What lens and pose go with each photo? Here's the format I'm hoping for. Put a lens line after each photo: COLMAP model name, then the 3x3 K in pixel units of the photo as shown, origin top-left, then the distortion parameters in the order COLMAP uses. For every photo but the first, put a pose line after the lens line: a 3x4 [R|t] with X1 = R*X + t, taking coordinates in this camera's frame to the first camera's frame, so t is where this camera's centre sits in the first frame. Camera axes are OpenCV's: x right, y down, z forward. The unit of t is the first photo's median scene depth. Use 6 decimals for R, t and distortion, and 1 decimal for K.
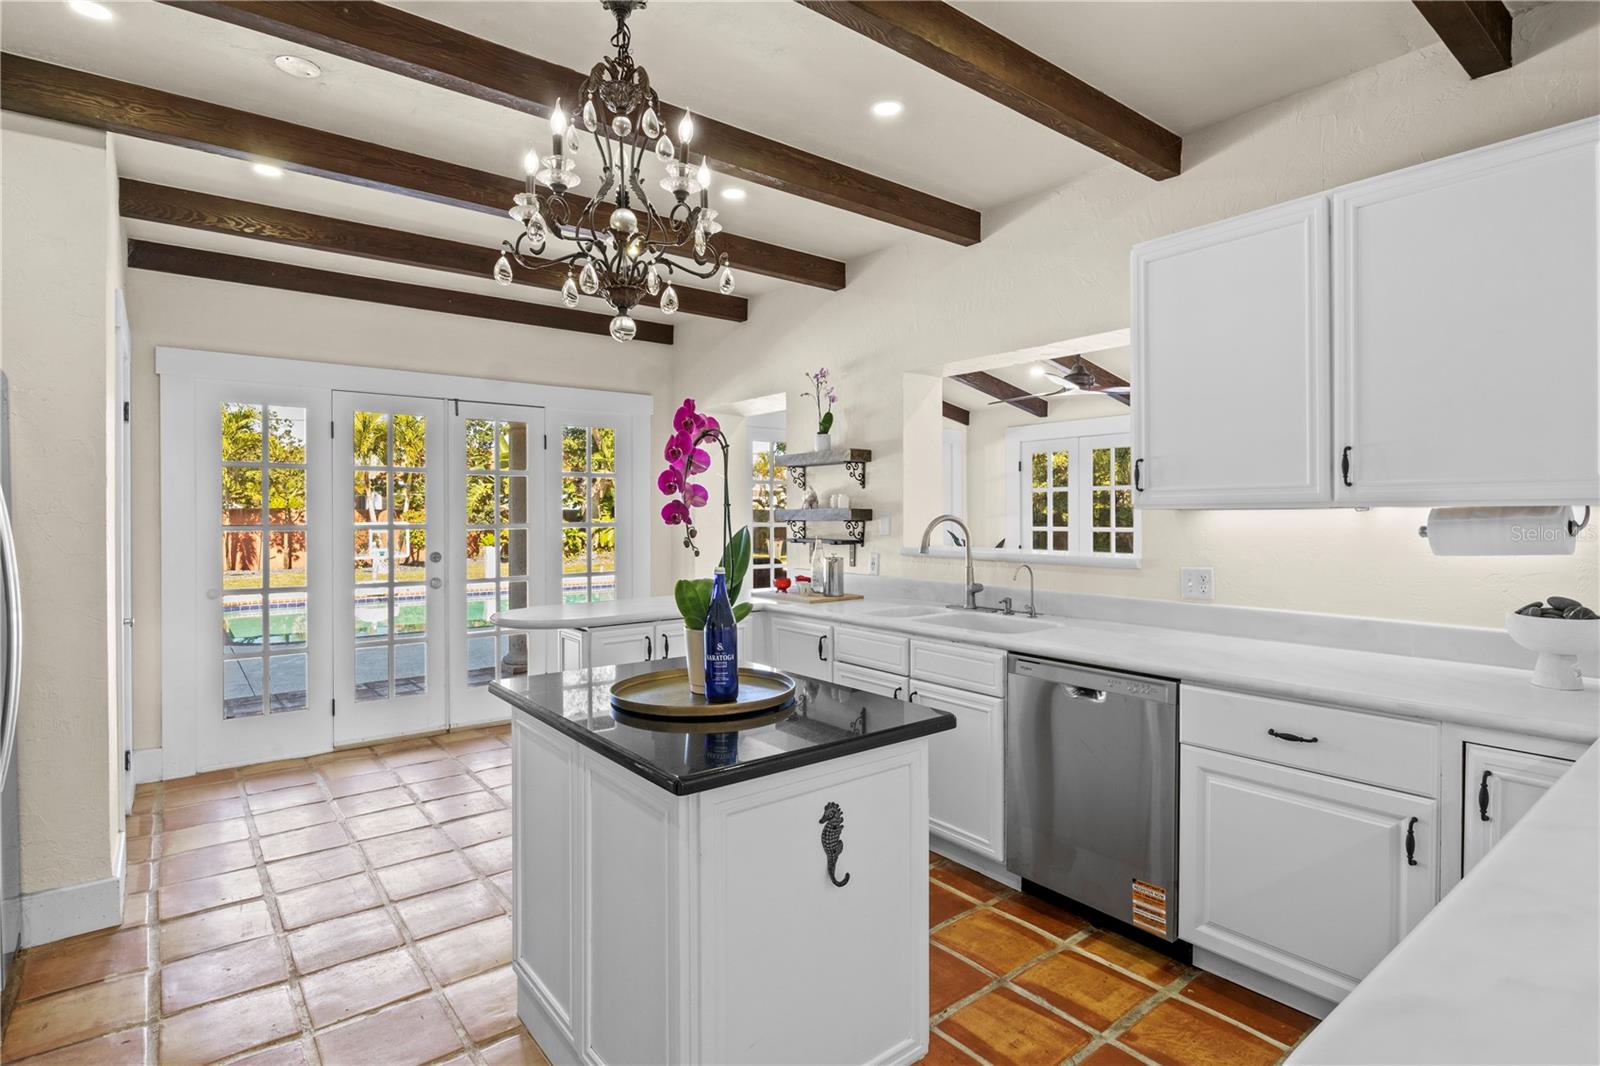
lens RADIAL K [[801.5, 0, 797.1], [0, 801.5, 525.4], [0, 0, 1]] dist [0.003684, 0.000573]
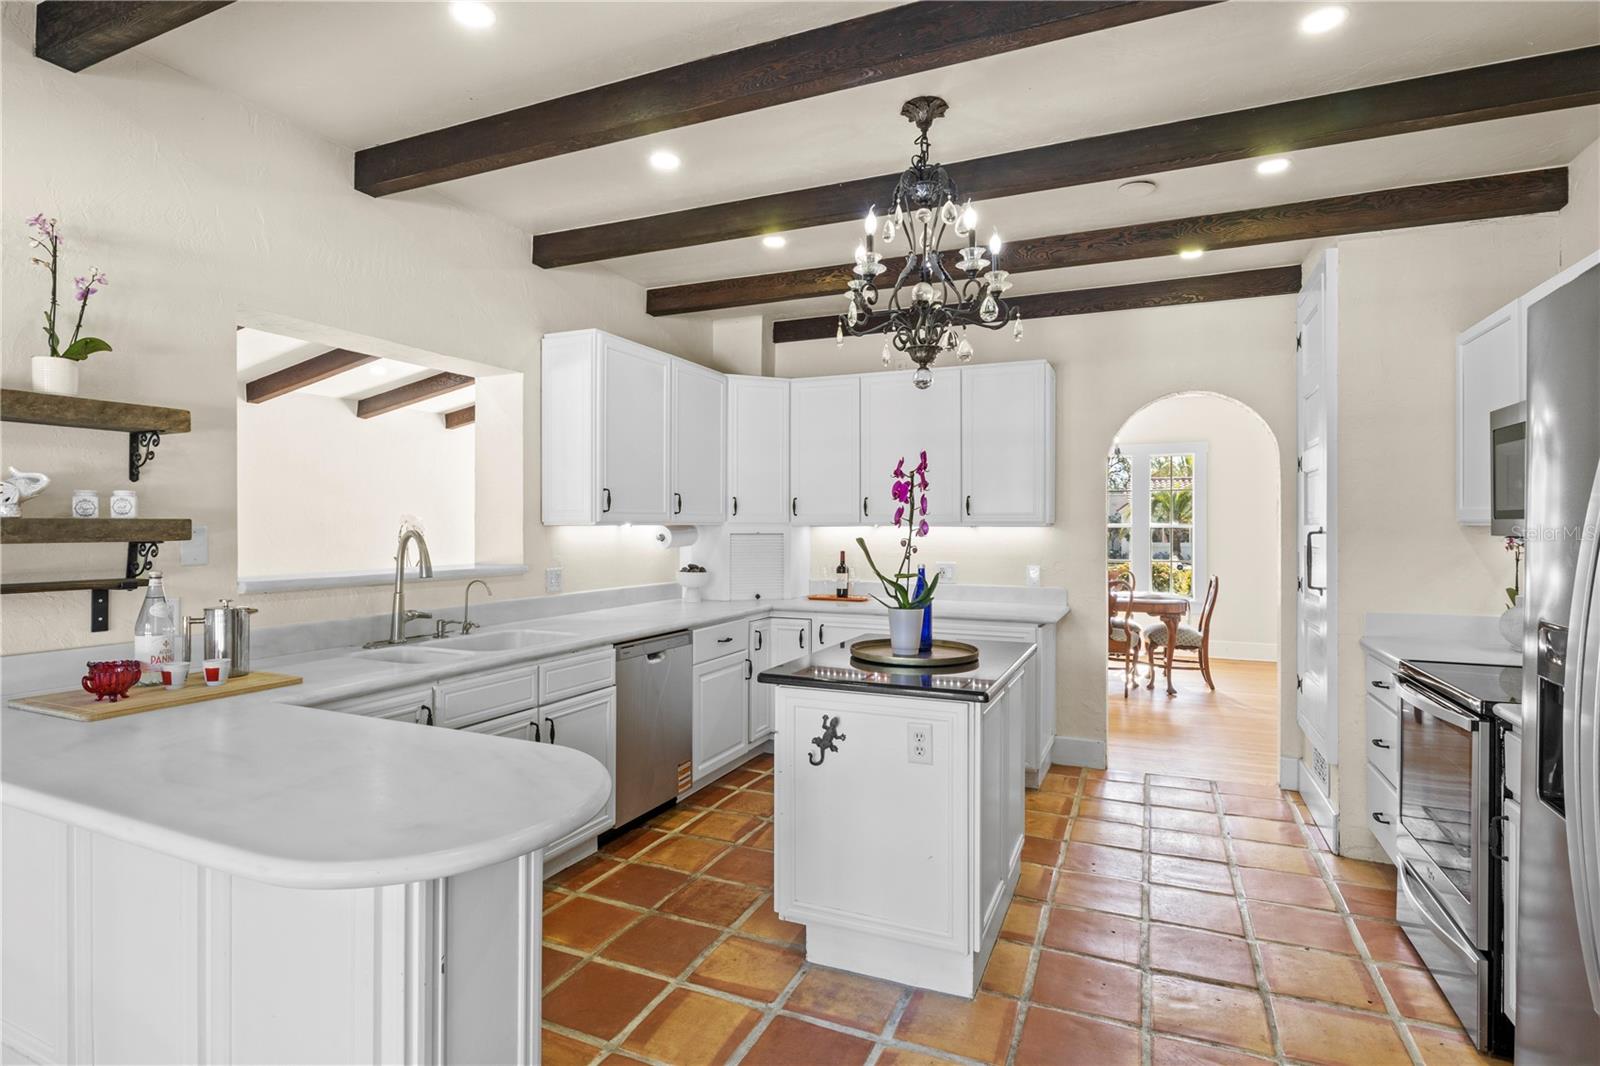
lens RADIAL K [[802.4, 0, 800.0], [0, 802.4, 533.0], [0, 0, 1]] dist [-0.002400, 0.001043]
pose [[-0.467163, -0.002531, 0.884167, -1.087321], [0.015722, 0.999814, 0.011169, -0.017968], [-0.884031, 0.019119, -0.467037, 1.558756]]
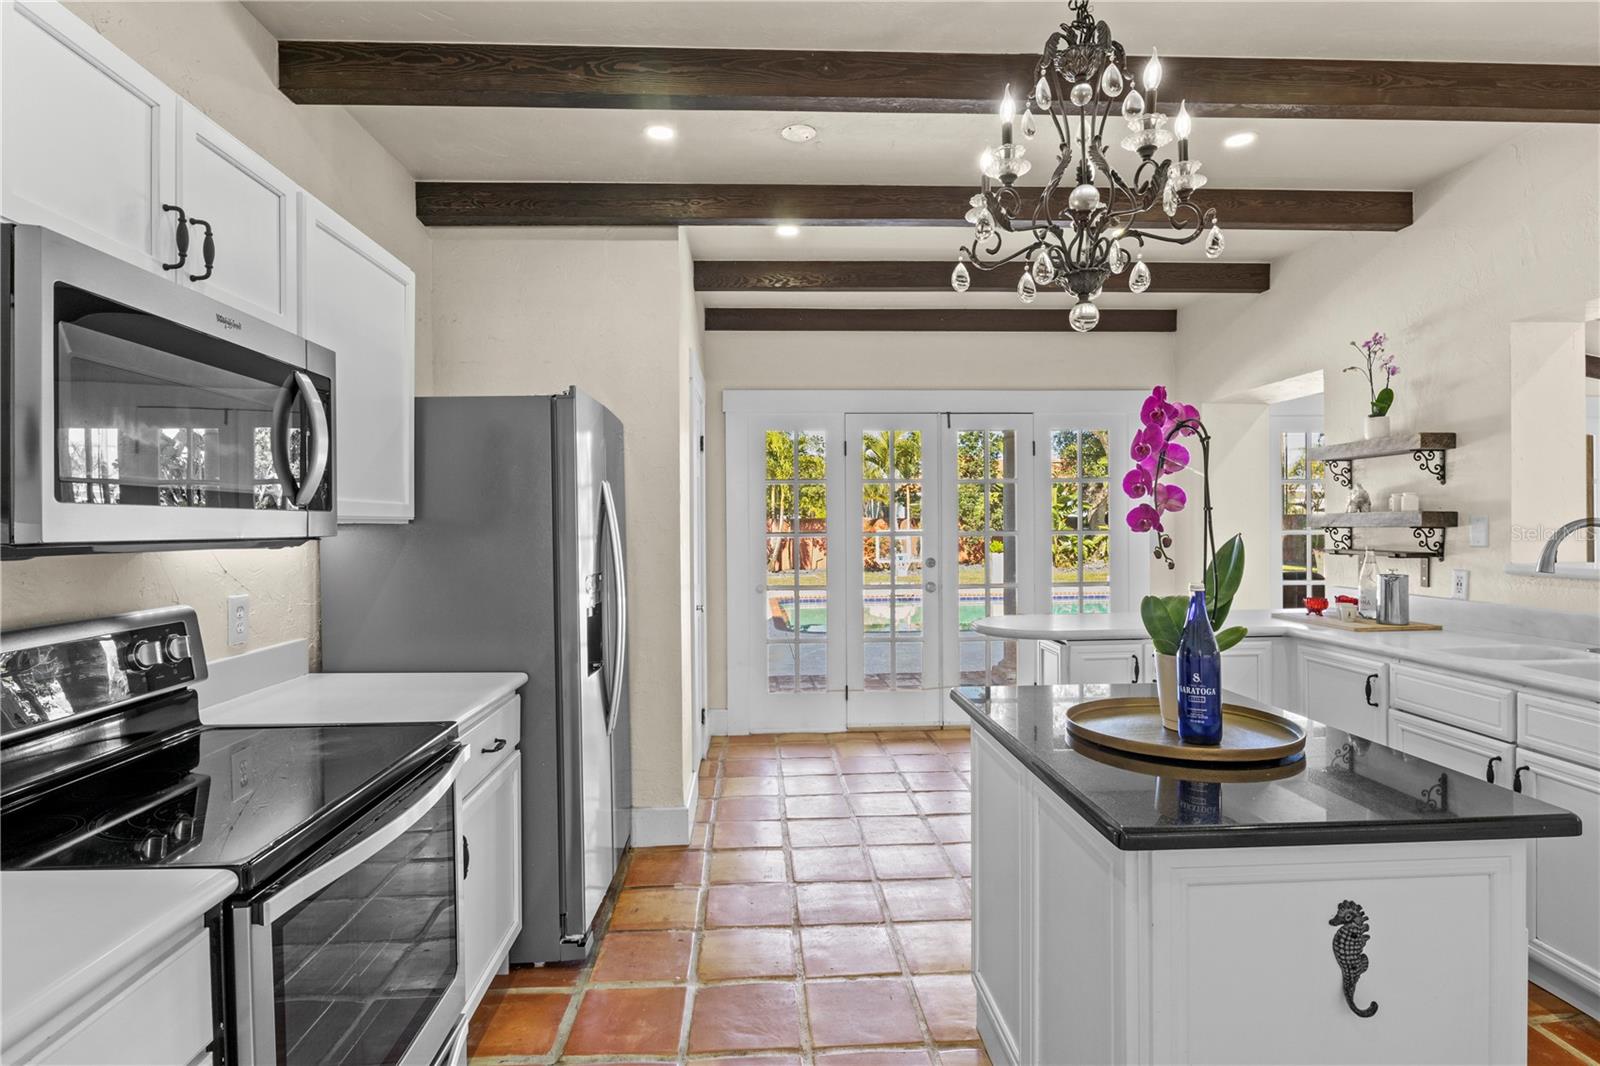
lens RADIAL K [[802.4, 0, 800.0], [0, 802.4, 533.0], [0, 0, 1]] dist [-0.002400, 0.001043]
pose [[0.819137, 0.001002, -0.573597, 0.035888], [-0.000835, 0.999999, 0.000555, -0.000233], [0.573598, 0.000025, 0.819137, 0.060551]]
